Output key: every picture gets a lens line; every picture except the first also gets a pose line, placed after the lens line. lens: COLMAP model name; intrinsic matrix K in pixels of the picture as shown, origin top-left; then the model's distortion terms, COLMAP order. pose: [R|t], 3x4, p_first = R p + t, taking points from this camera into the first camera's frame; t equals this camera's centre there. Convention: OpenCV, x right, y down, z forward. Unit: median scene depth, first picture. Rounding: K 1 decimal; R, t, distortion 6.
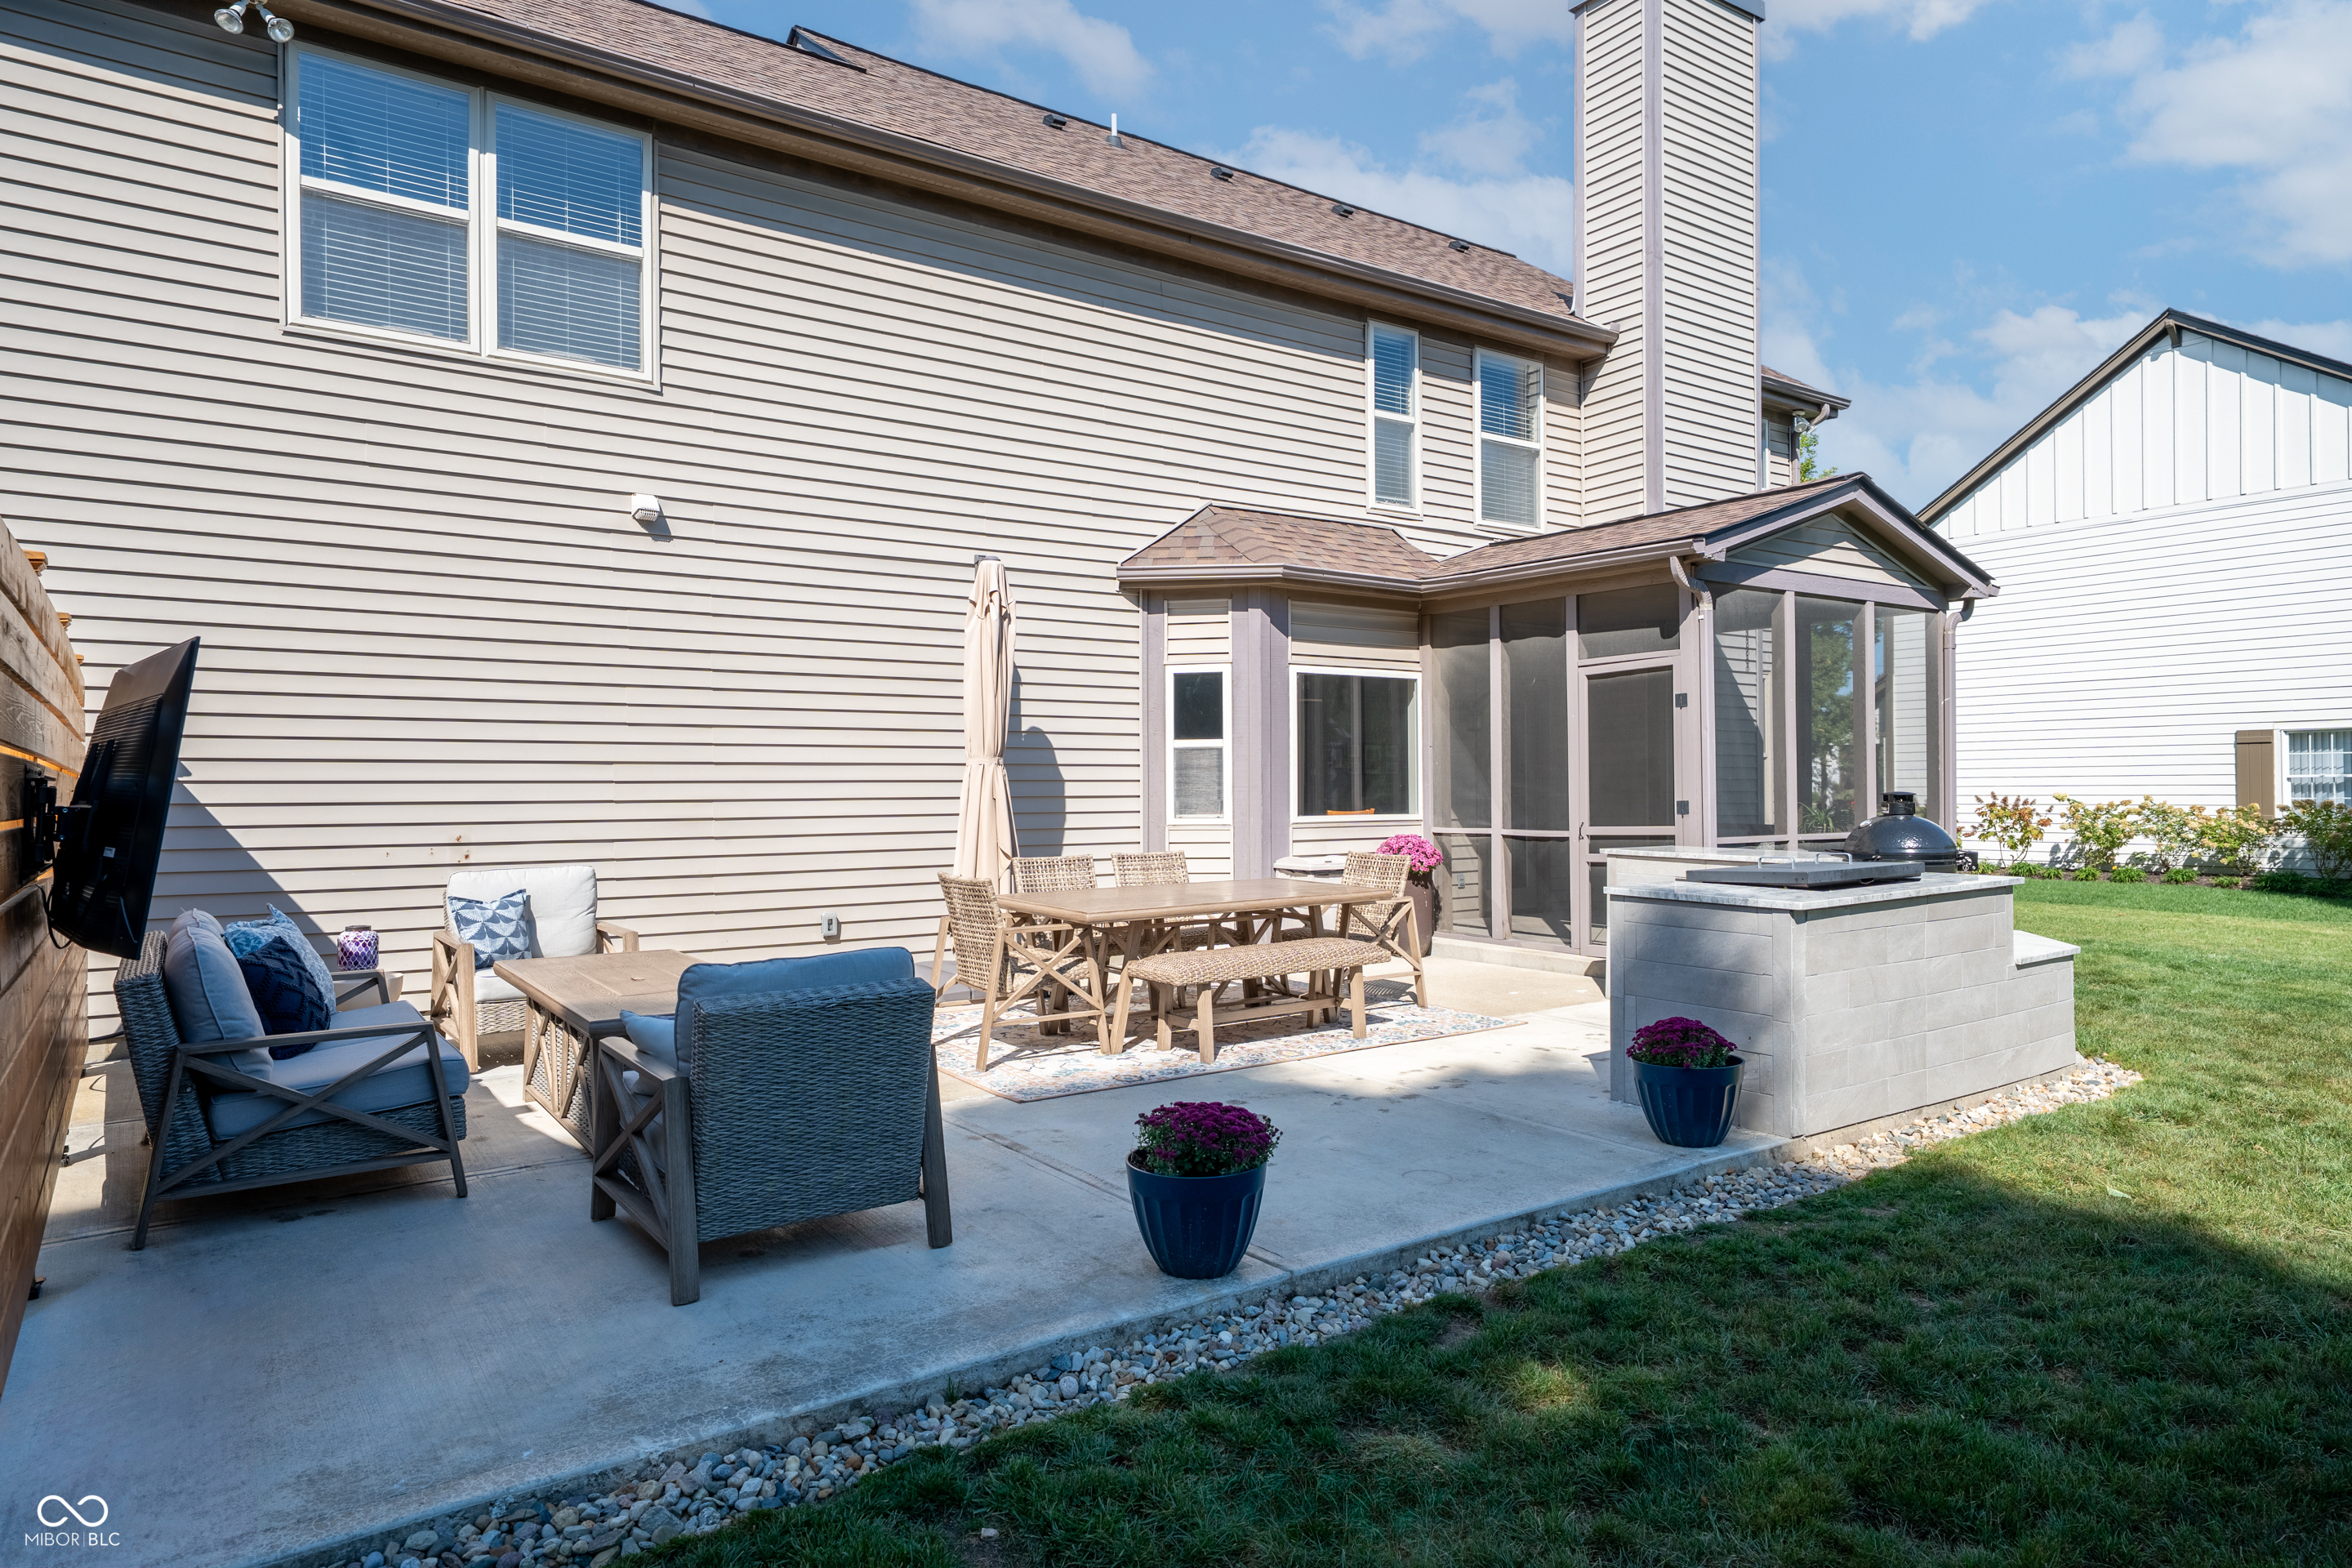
lens RADIAL K [[1419.2, 0, 1185.6], [0, 1419.2, 780.1], [0, 0, 1]] dist [0.010348, 0.001124]
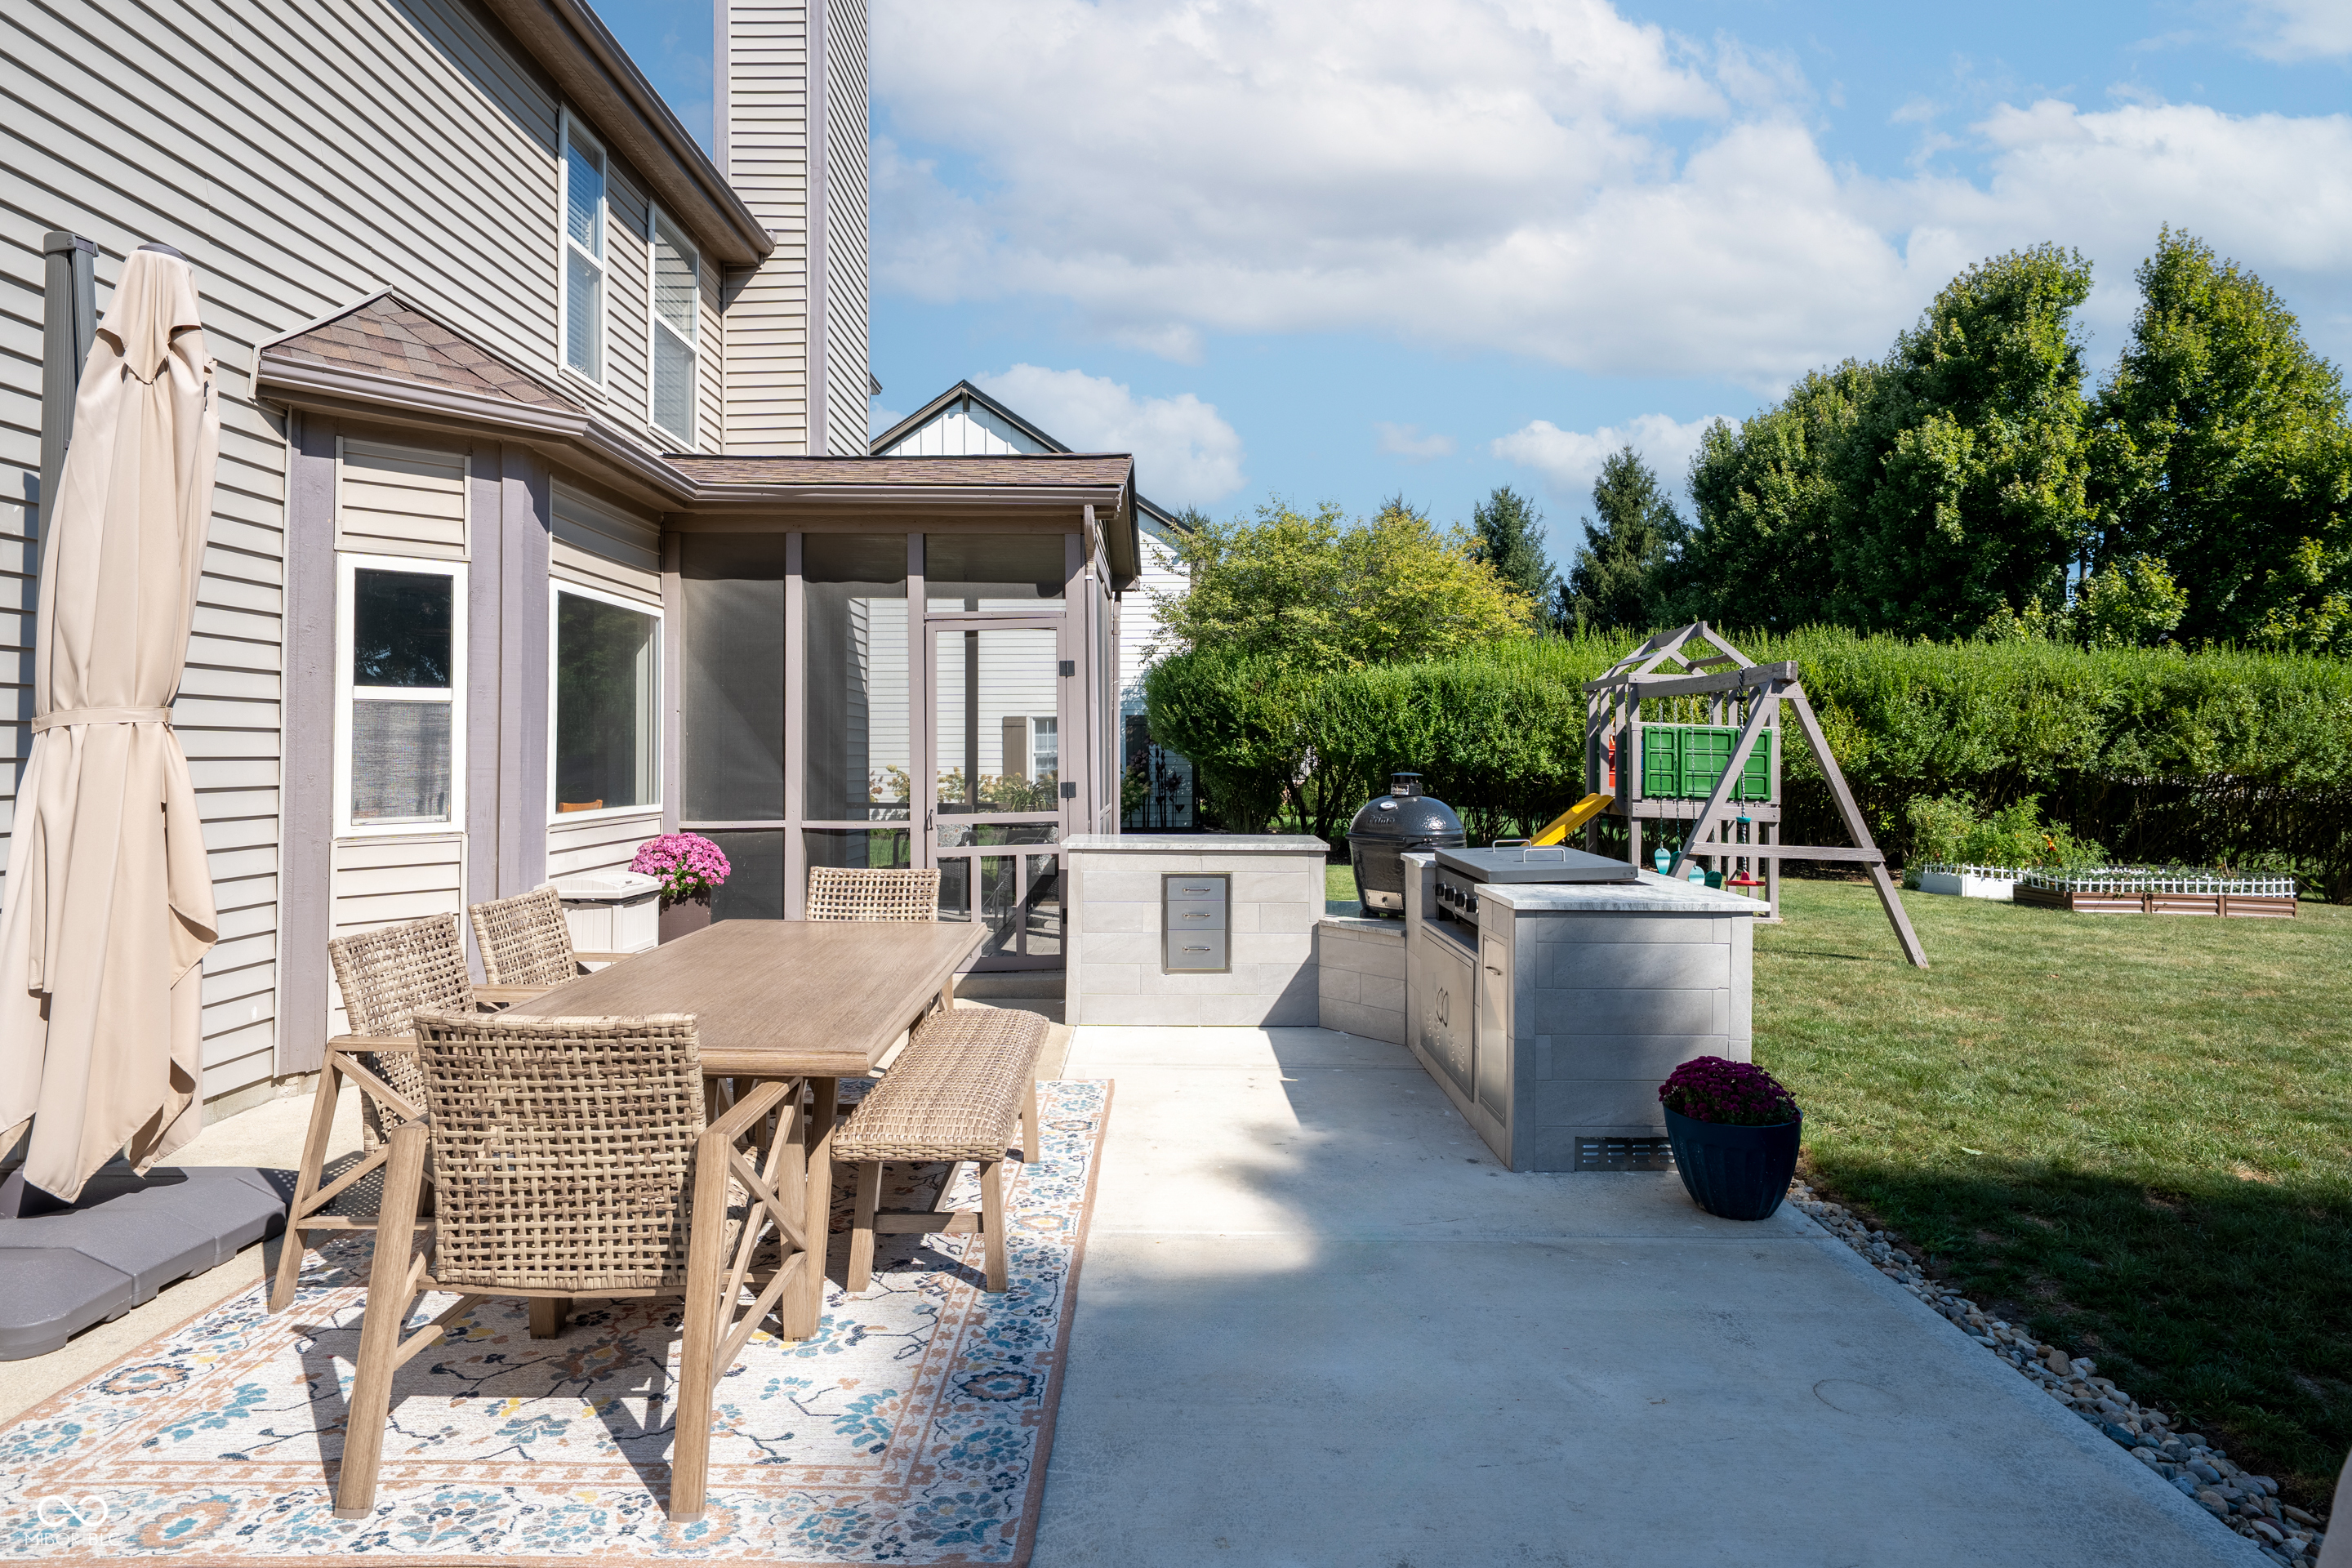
lens RADIAL K [[1261.4, 0, 1153.5], [0, 1261.4, 728.5], [0, 0, 1]] dist [-0.003089, 0.001046]
pose [[0.577399, 0.019565, 0.816228, -0.225433], [-0.005496, 0.999783, -0.020077, -0.002978], [-0.816444, 0.007106, 0.577381, 0.438820]]
